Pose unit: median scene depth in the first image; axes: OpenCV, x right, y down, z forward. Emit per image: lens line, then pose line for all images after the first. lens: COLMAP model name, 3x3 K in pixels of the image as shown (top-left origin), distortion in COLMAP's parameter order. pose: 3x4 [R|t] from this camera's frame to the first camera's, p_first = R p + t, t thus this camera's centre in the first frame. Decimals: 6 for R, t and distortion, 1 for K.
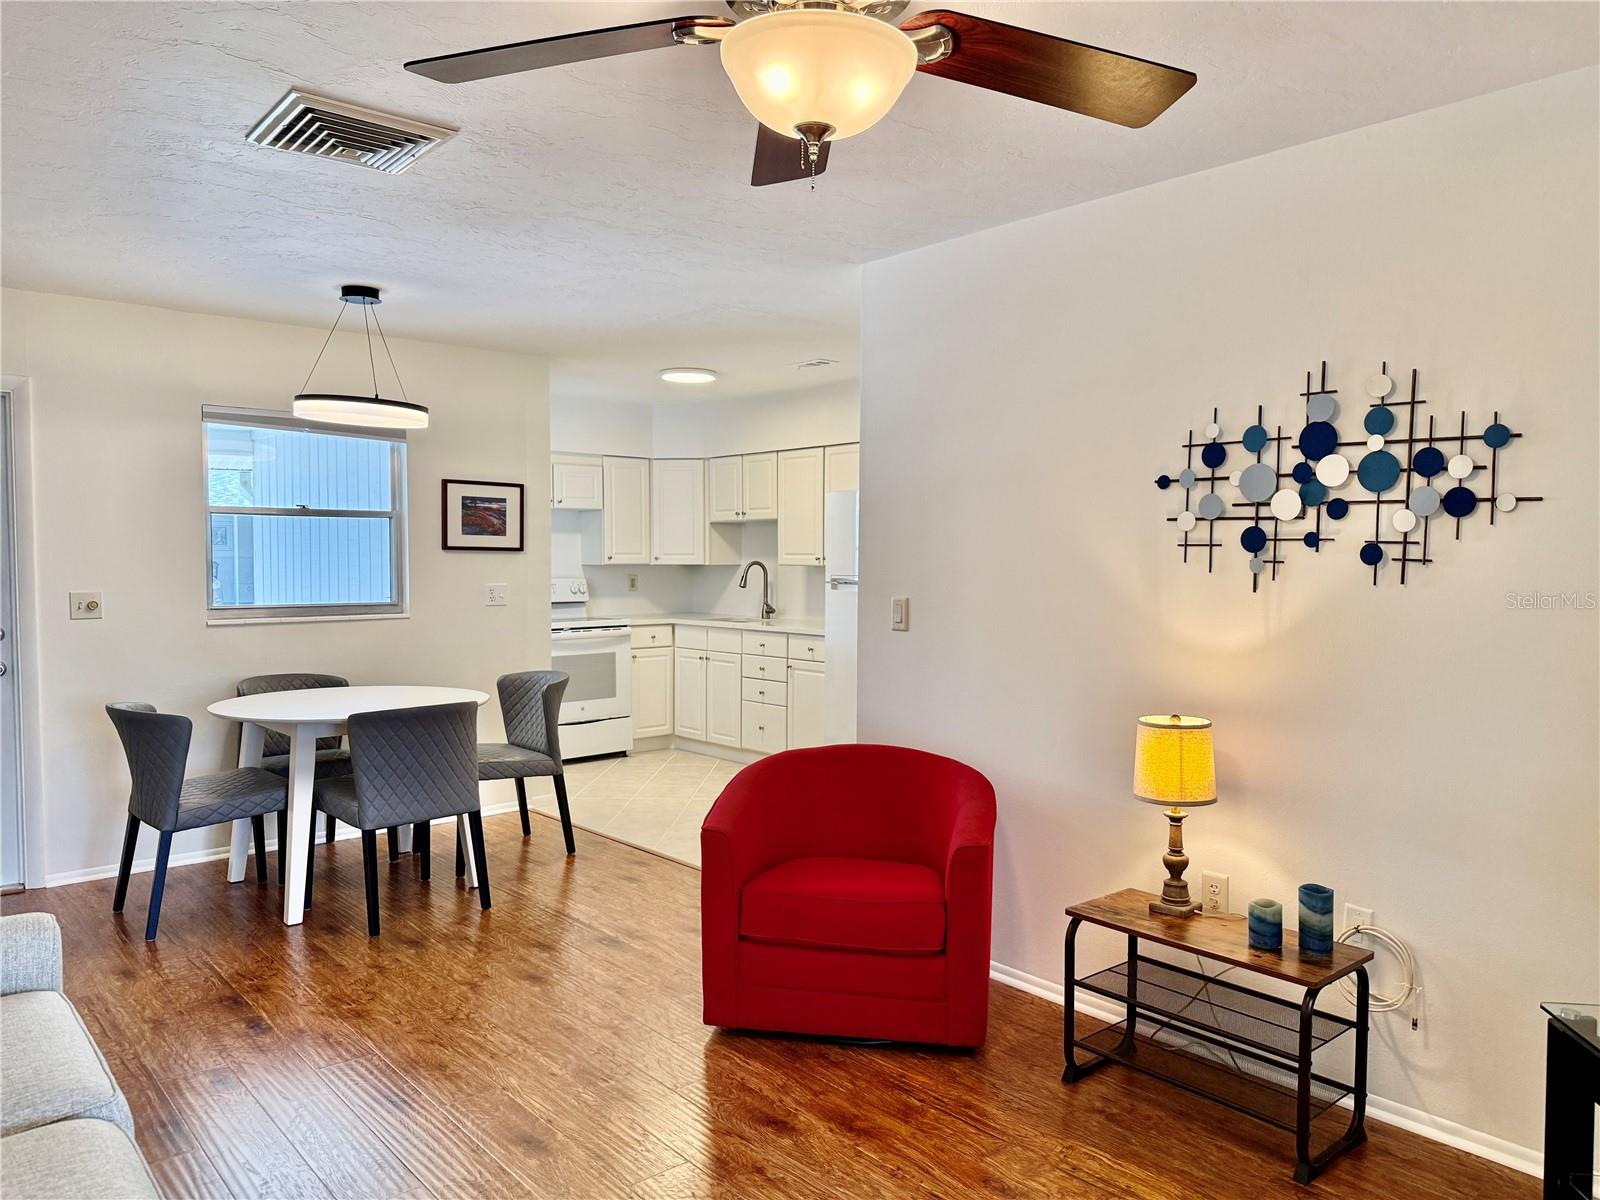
lens RADIAL K [[1146.9, 0, 755.9], [0, 1146.9, 624.8], [0, 0, 1]] dist [0.040132, -0.025680]
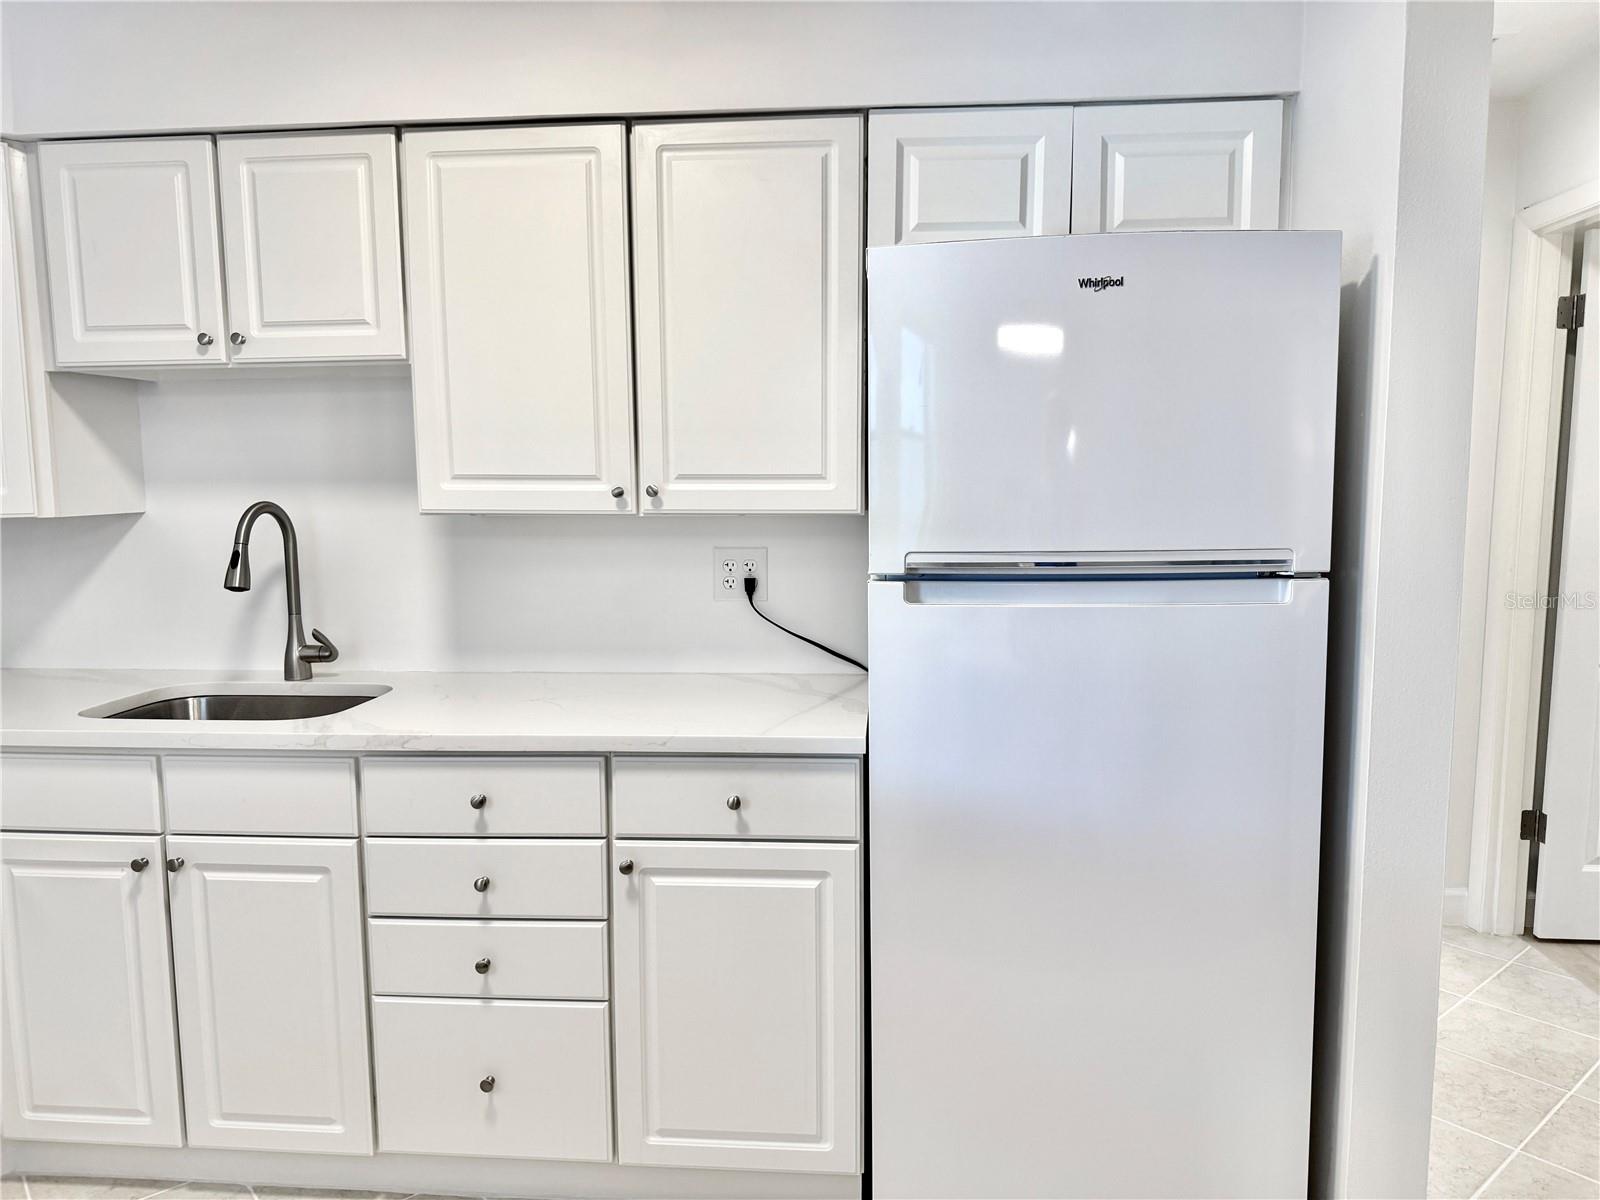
lens RADIAL K [[1146.9, 0, 821.1], [0, 1146.9, 641.2], [0, 0, 1]] dist [0.040132, -0.025680]
pose [[0.713183, -0.096446, 0.694311, -0.126247], [0.050906, 0.995000, 0.085926, -0.041268], [-0.699127, -0.025937, 0.714527, 0.739048]]
